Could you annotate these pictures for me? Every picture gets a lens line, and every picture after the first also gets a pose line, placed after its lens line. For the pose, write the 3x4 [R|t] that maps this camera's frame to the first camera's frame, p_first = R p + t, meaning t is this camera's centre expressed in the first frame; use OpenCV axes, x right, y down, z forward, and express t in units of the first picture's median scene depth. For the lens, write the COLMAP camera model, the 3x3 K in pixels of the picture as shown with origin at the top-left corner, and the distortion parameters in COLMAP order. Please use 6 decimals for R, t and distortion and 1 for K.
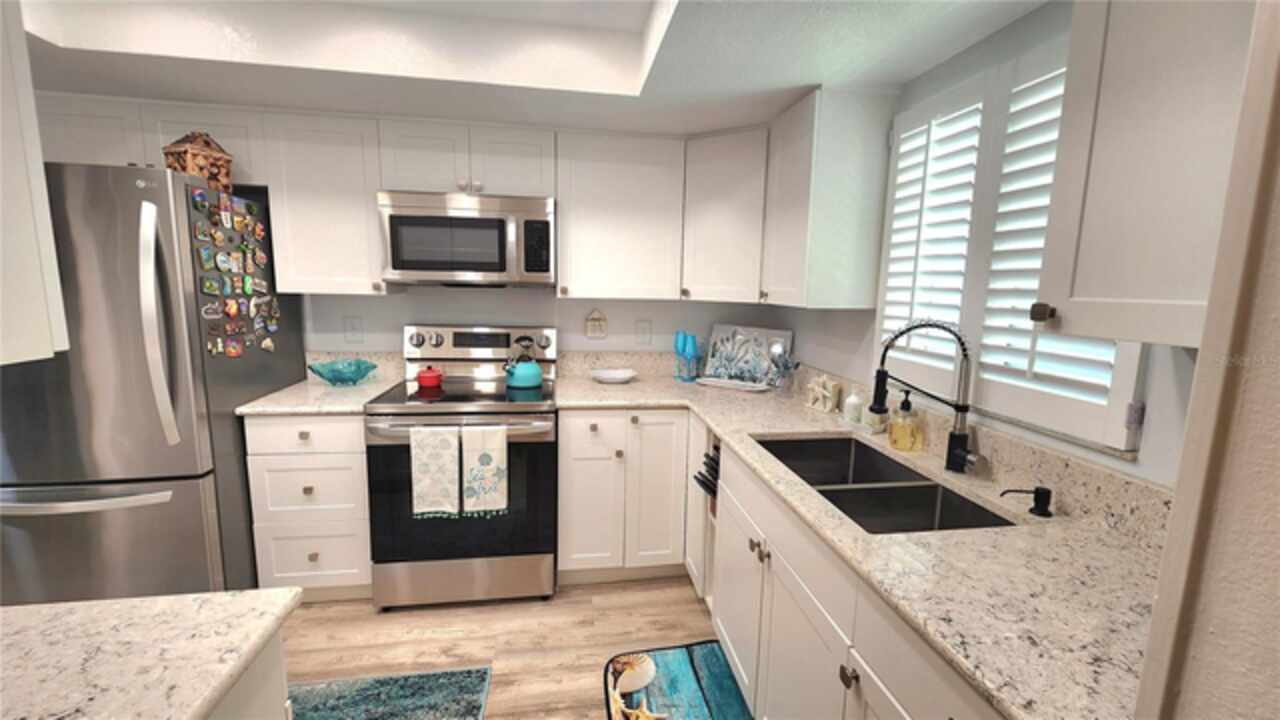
lens RADIAL K [[520.1, 0, 640.8], [0, 520.1, 358.2], [0, 0, 1]] dist [0.001775, -0.001139]
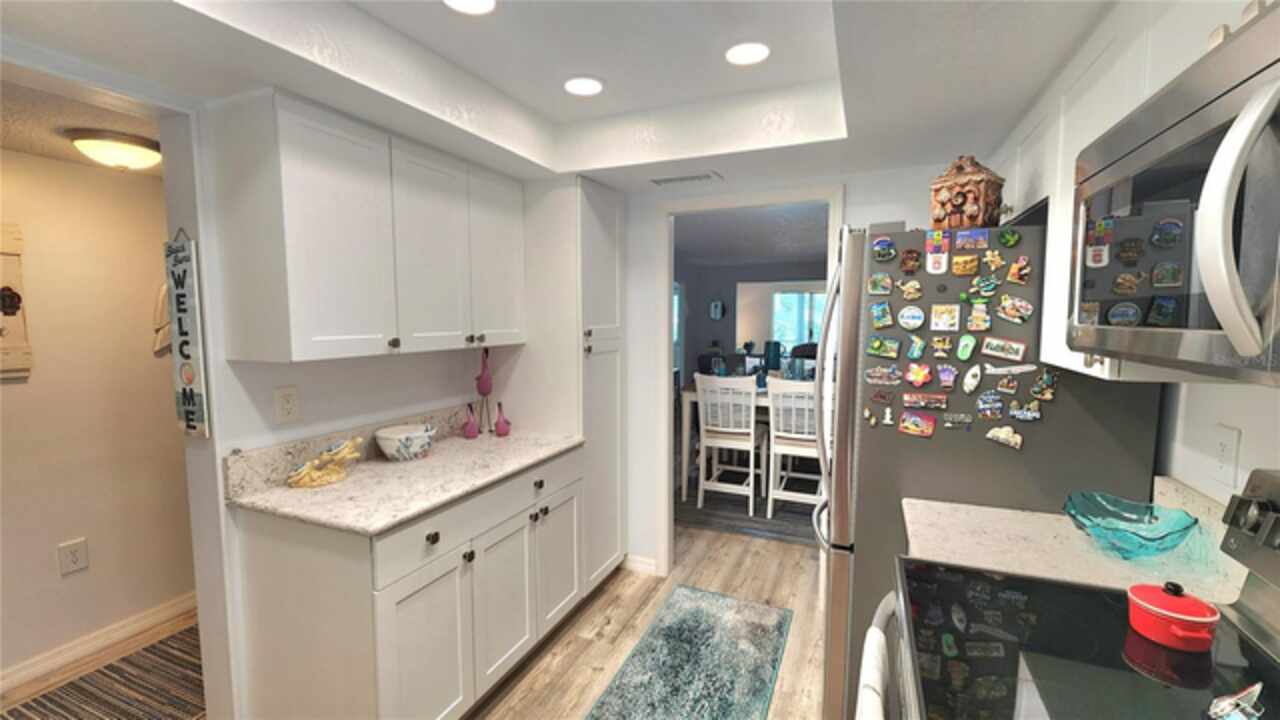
lens RADIAL K [[520.1, 0, 640.4], [0, 520.1, 360.9], [0, 0, 1]] dist [0.001775, -0.001139]
pose [[-0.532162, 0.054377, -0.844894, 0.106153], [-0.127054, 0.981505, 0.143195, -0.176243], [0.837055, 0.183550, -0.515411, 1.044880]]
